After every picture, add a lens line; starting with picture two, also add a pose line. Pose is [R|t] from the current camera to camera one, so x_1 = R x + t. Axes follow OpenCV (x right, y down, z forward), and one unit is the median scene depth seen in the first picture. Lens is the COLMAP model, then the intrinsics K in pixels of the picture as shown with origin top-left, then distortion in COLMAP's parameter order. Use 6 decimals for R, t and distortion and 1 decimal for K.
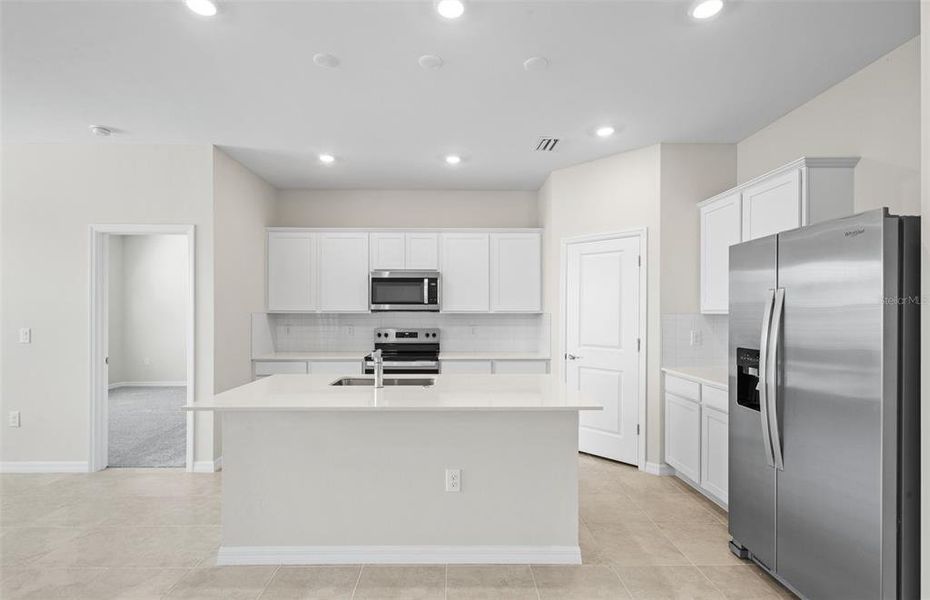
lens RADIAL K [[421.5, 0, 460.0], [0, 421.5, 313.9], [0, 0, 1]] dist [0.006139, -0.002900]
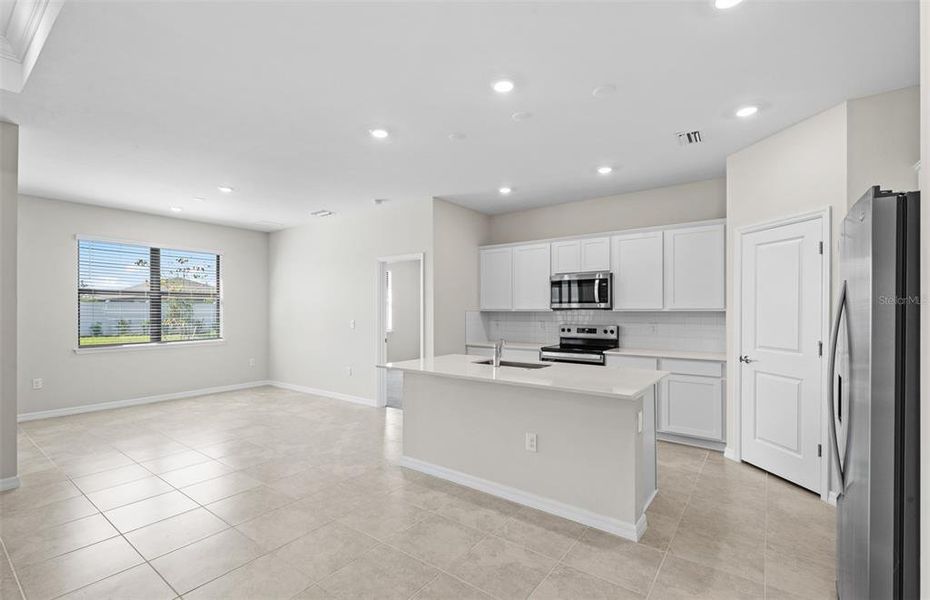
lens RADIAL K [[409.8, 0, 464.8], [0, 409.8, 312.5], [0, 0, 1]] dist [0.003459, -0.001588]
pose [[0.794912, 0.000658, -0.606724, 0.354397], [0.000388, 0.999999, 0.001594, 0.000198], [0.606724, -0.001503, 0.794911, -0.065614]]
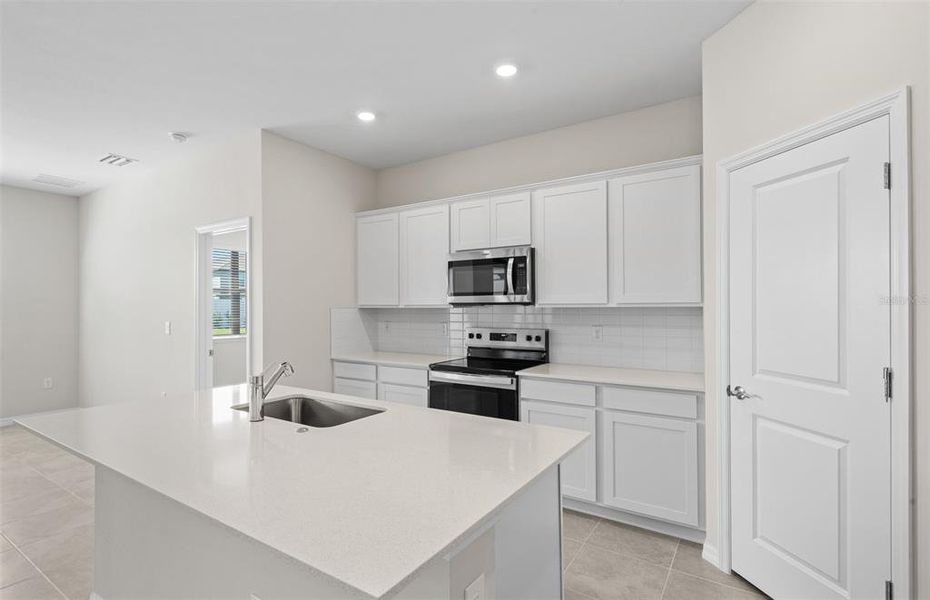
lens RADIAL K [[437.4, 0, 467.3], [0, 437.4, 304.7], [0, 0, 1]] dist [-0.004220, -0.000612]
pose [[0.834434, -0.007701, -0.551054, 0.314602], [0.004049, 0.999961, -0.007843, -0.000680], [0.551093, 0.004314, 0.834432, 0.427434]]
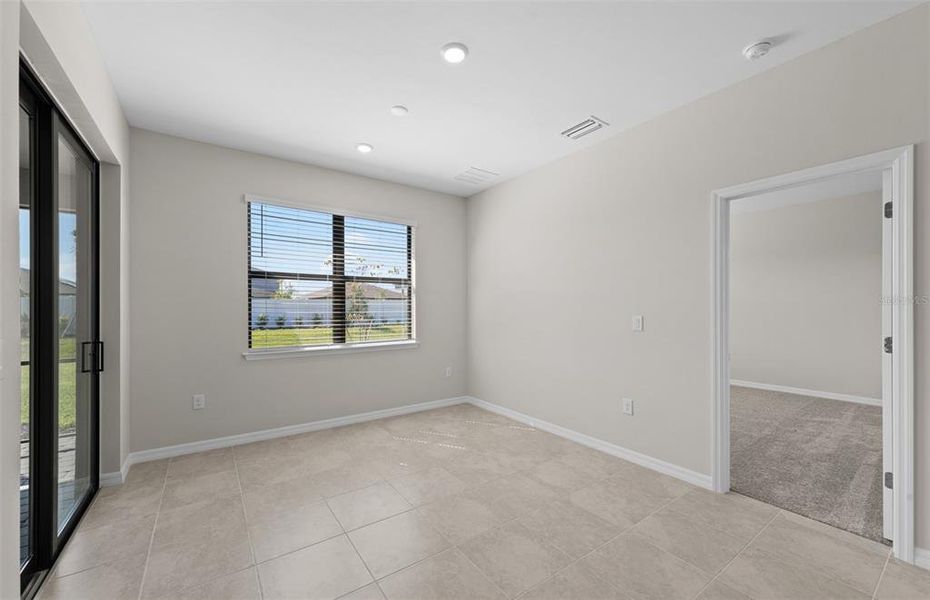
lens RADIAL K [[372.8, 0, 469.8], [0, 372.8, 306.2], [0, 0, 1]] dist [0.002068, 0.000098]
pose [[0.572376, -0.005889, -0.819970, -0.522519], [0.001738, 0.999981, -0.005969, 0.016303], [0.819989, 0.001991, 0.572376, 0.182100]]
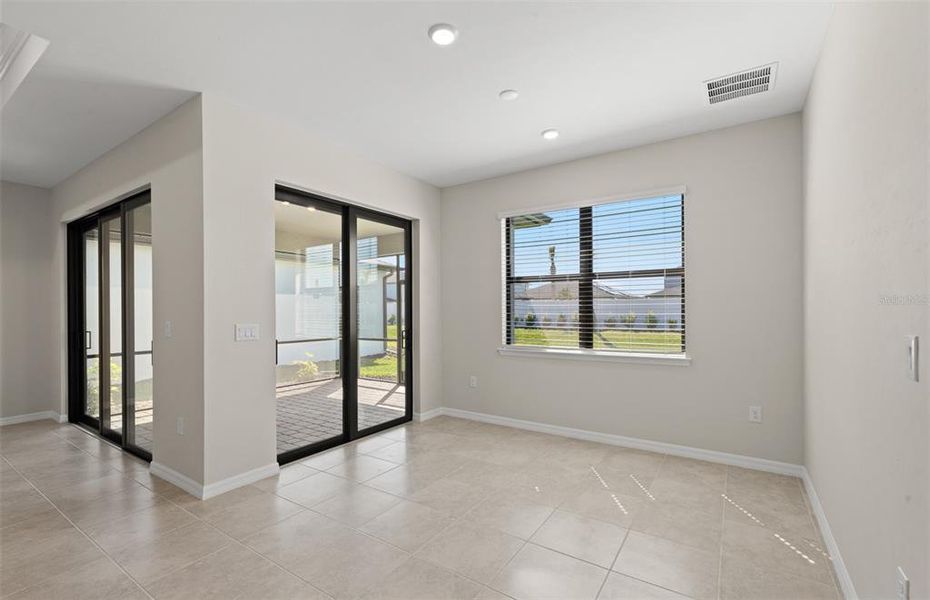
lens RADIAL K [[421.5, 0, 455.1], [0, 421.5, 307.0], [0, 0, 1]] dist [0.006139, -0.002900]
pose [[-0.587464, -0.003260, -0.809244, -0.530494], [0.003303, 0.999974, -0.006426, 0.014245], [0.809243, -0.006448, -0.587438, 0.872940]]
